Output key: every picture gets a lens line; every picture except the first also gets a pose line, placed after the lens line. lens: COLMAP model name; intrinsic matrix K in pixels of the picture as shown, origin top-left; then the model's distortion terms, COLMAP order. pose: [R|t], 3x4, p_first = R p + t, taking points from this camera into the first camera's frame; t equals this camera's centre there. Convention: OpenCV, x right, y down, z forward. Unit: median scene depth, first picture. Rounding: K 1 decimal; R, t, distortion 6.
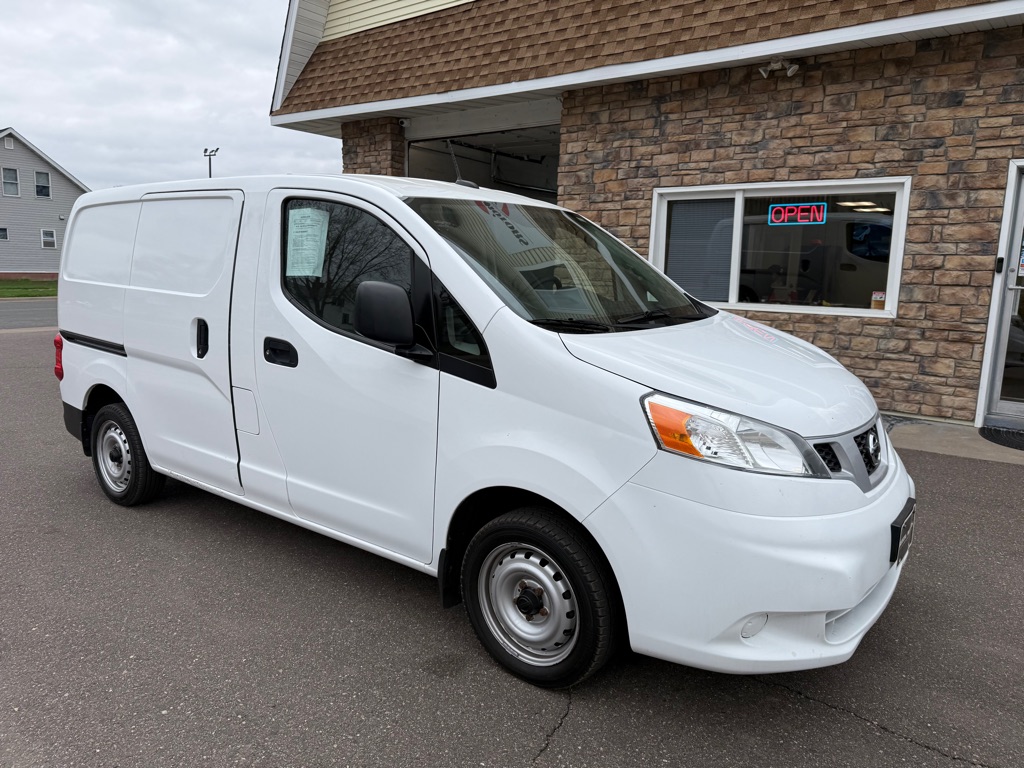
lens RADIAL K [[718.4, 0, 509.7], [0, 718.4, 382.5], [0, 0, 1]] dist [0.033115, -0.039766]
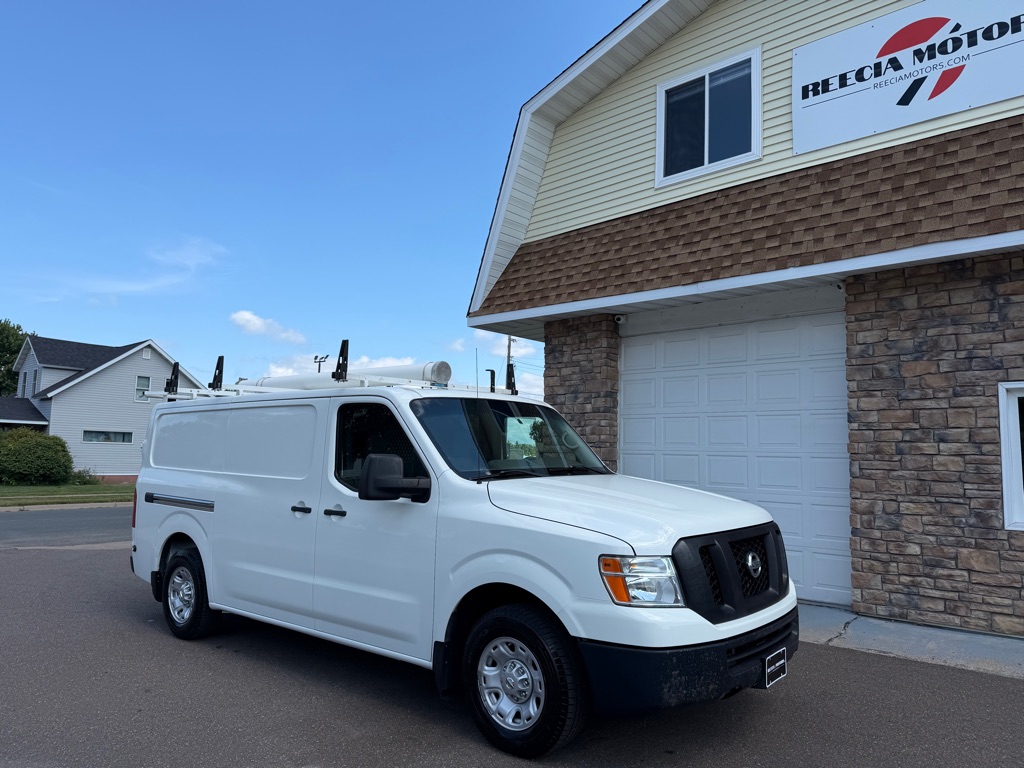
lens RADIAL K [[719.4, 0, 510.4], [0, 719.4, 388.7], [0, 0, 1]] dist [0.018184, -0.022270]
pose [[0.995119, -0.019155, -0.096810, -0.277960], [-0.006364, 0.966486, -0.256640, -0.059747], [0.098482, 0.256004, 0.961646, 0.195368]]
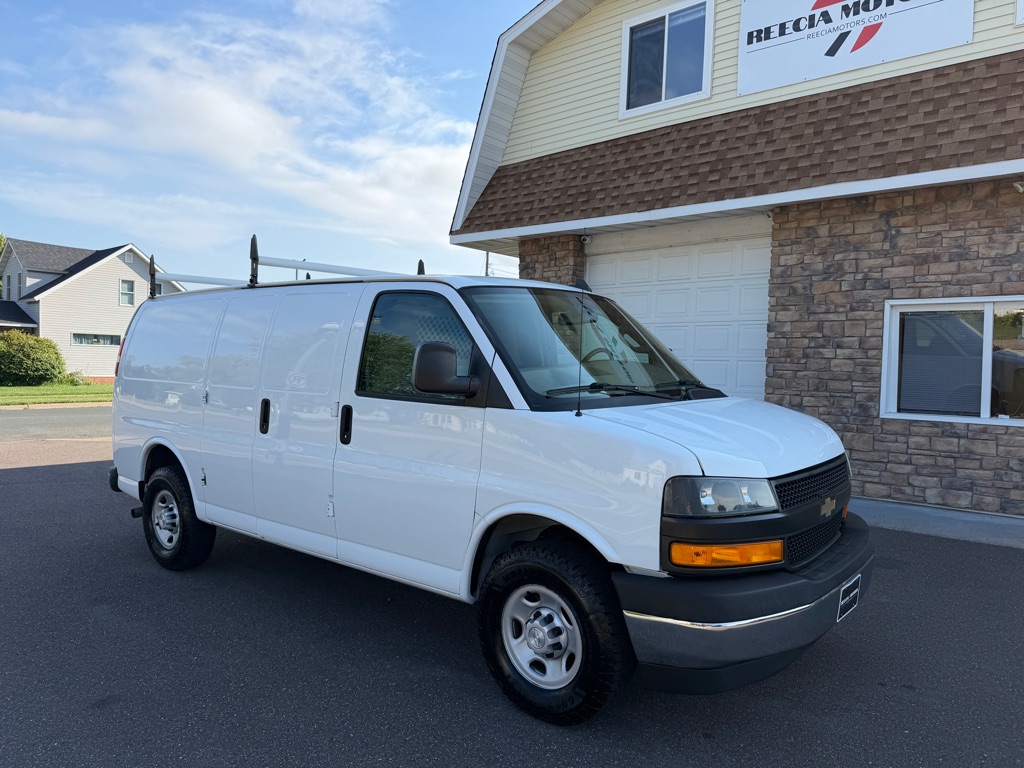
lens RADIAL K [[718.4, 0, 508.8], [0, 718.4, 389.7], [0, 0, 1]] dist [0.033115, -0.039766]
pose [[0.997469, -0.004258, -0.070970, -0.258609], [-0.004612, 0.992227, -0.124353, -0.026594], [0.070948, 0.124366, 0.989697, 0.007288]]
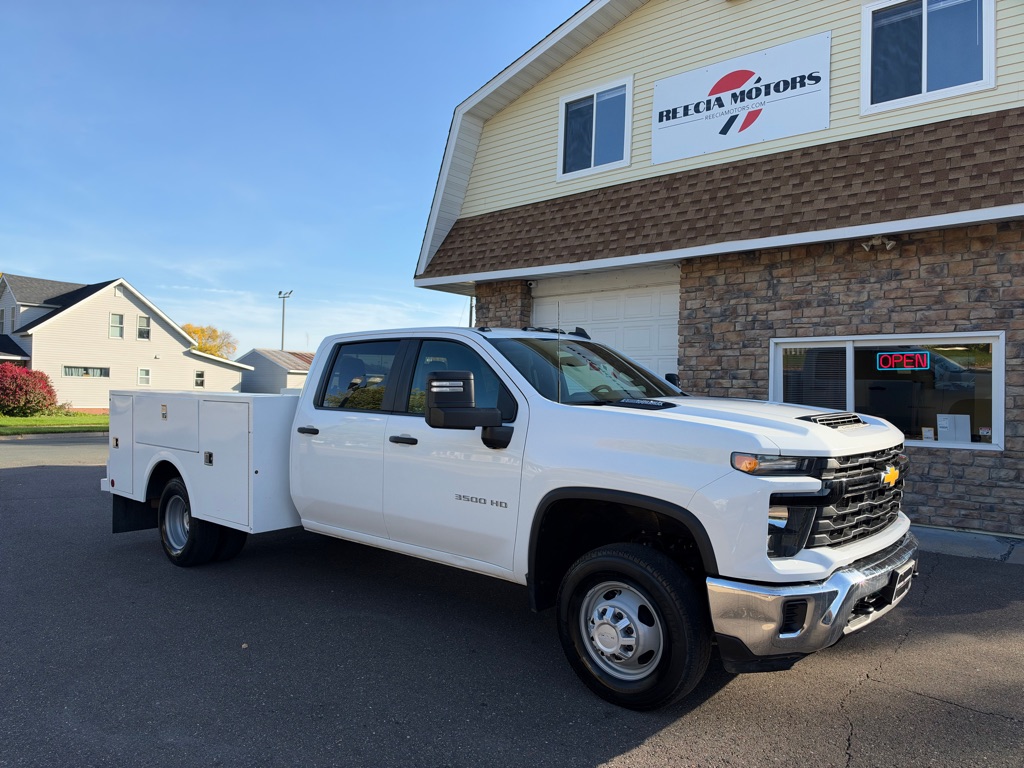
lens RADIAL K [[736.3, 0, 500.9], [0, 736.3, 388.9], [0, 0, 1]] dist [0.028000, -0.050082]
pose [[0.997273, -0.012029, -0.072815, -0.157110], [-0.000264, 0.986040, -0.166507, 0.008645], [0.073802, 0.166072, 0.983348, -0.202426]]
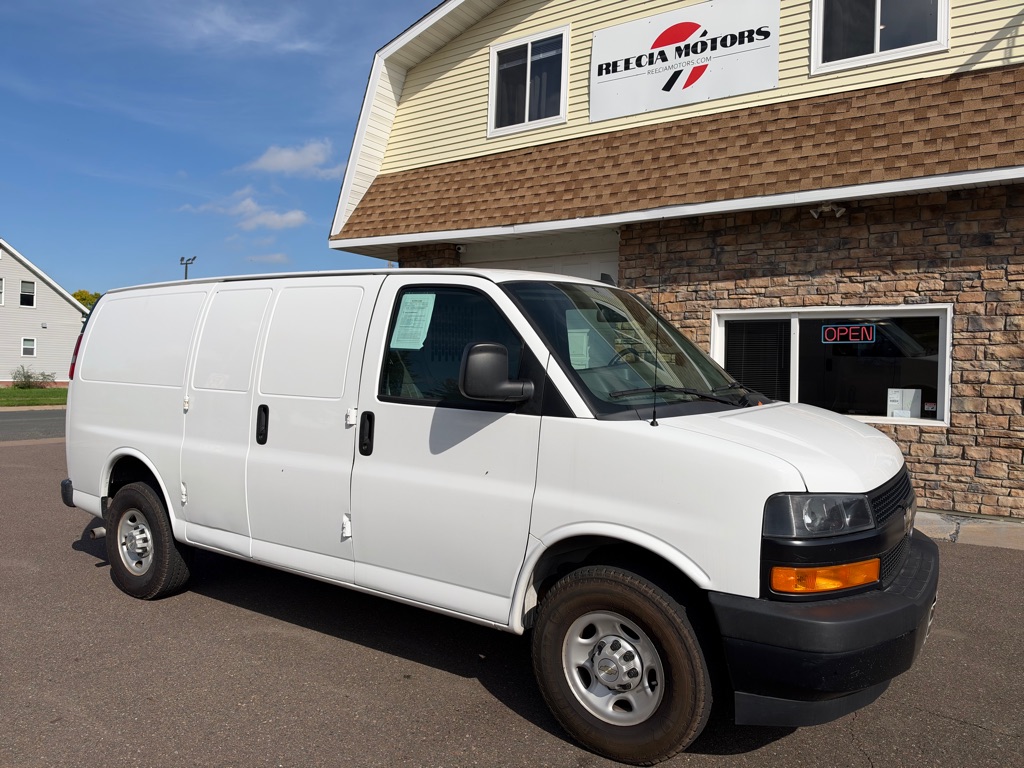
lens RADIAL K [[736.3, 0, 504.9], [0, 736.3, 386.1], [0, 0, 1]] dist [0.028000, -0.050082]
pose [[0.998969, -0.008078, 0.044671, -0.182083], [0.014028, 0.990812, -0.134515, -0.006377], [-0.043174, 0.135003, 0.989904, -0.097524]]
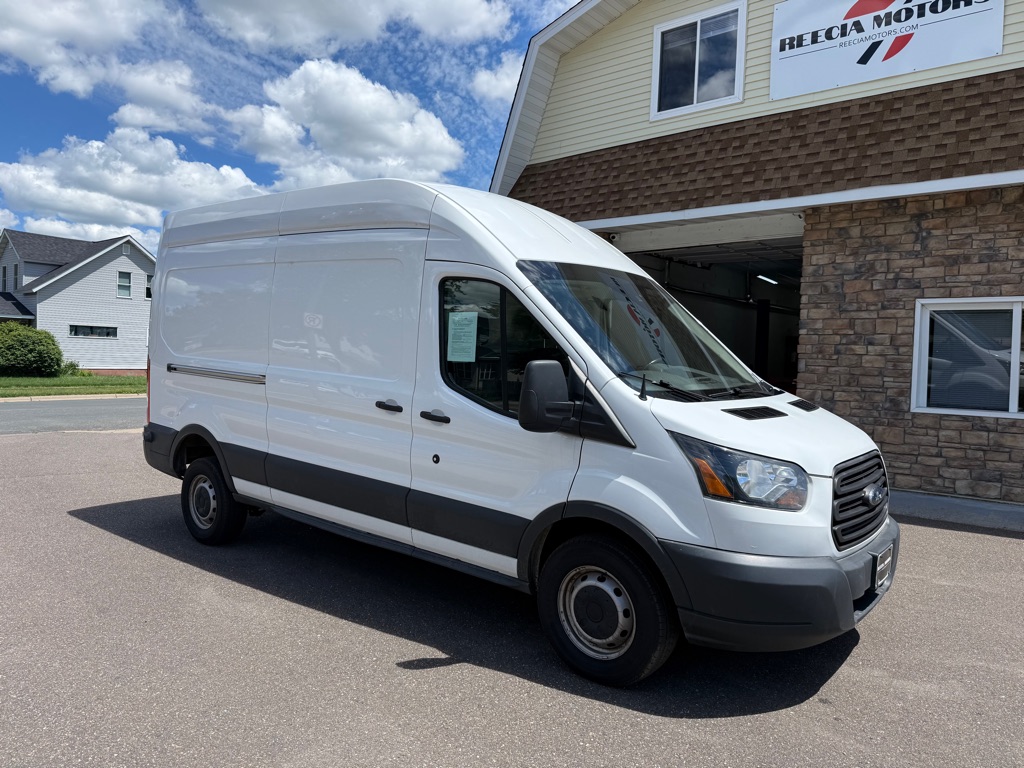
lens RADIAL K [[718.4, 0, 506.3], [0, 718.4, 381.7], [0, 0, 1]] dist [0.033115, -0.039766]
pose [[0.998506, -0.000308, -0.054642, -0.346652], [-0.006653, 0.991859, -0.127169, -0.021589], [0.054236, 0.127343, 0.990375, -0.032194]]
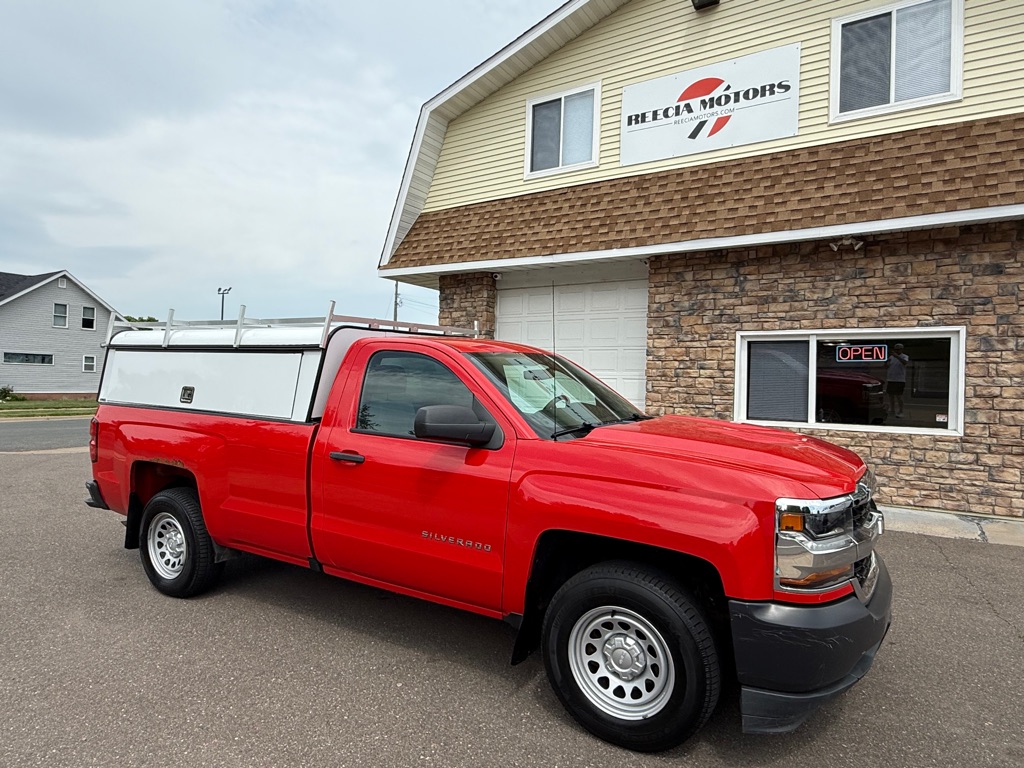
lens RADIAL K [[605.6, 0, 504.3], [0, 605.6, 389.3], [0, 0, 1]] dist [0.001341, 0.002188]
pose [[0.996668, -0.008945, 0.081079, -0.306459], [0.020618, 0.989320, -0.144292, -0.030636], [-0.078922, 0.145483, 0.986208, 0.015212]]
